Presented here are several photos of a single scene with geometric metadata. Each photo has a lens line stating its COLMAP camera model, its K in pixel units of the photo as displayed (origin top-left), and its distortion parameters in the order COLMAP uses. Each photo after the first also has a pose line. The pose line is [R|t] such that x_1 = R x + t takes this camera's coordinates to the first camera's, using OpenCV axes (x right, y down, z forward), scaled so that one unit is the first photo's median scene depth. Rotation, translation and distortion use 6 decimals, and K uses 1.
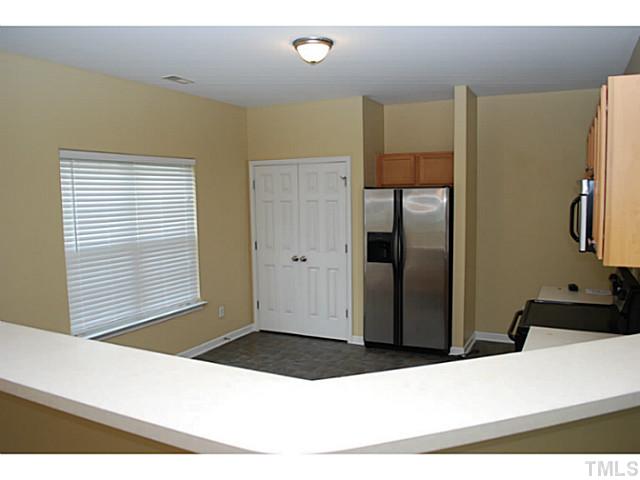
lens RADIAL K [[501.0, 0, 320.0], [0, 501.0, 240.0], [0, 0, 1]] dist [-0.070466, -0.006728]
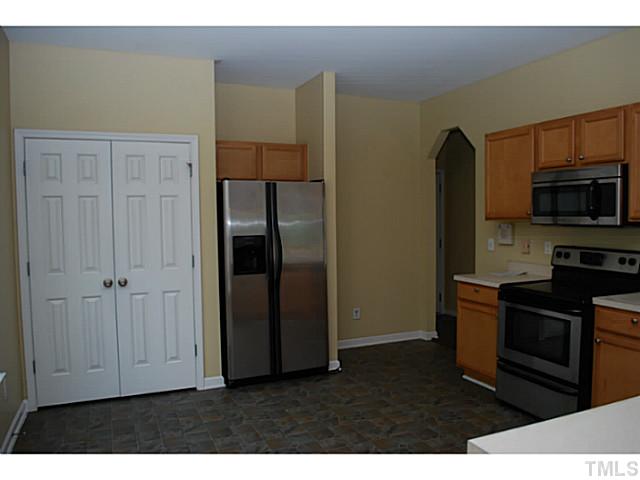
lens RADIAL K [[501.0, 0, 320.0], [0, 501.0, 240.0], [0, 0, 1]] dist [-0.070466, -0.006728]
pose [[0.646476, -0.028037, 0.762419, -0.389309], [0.073202, 0.996993, -0.025407, 0.018924], [-0.759415, 0.072235, 0.646584, 0.389600]]
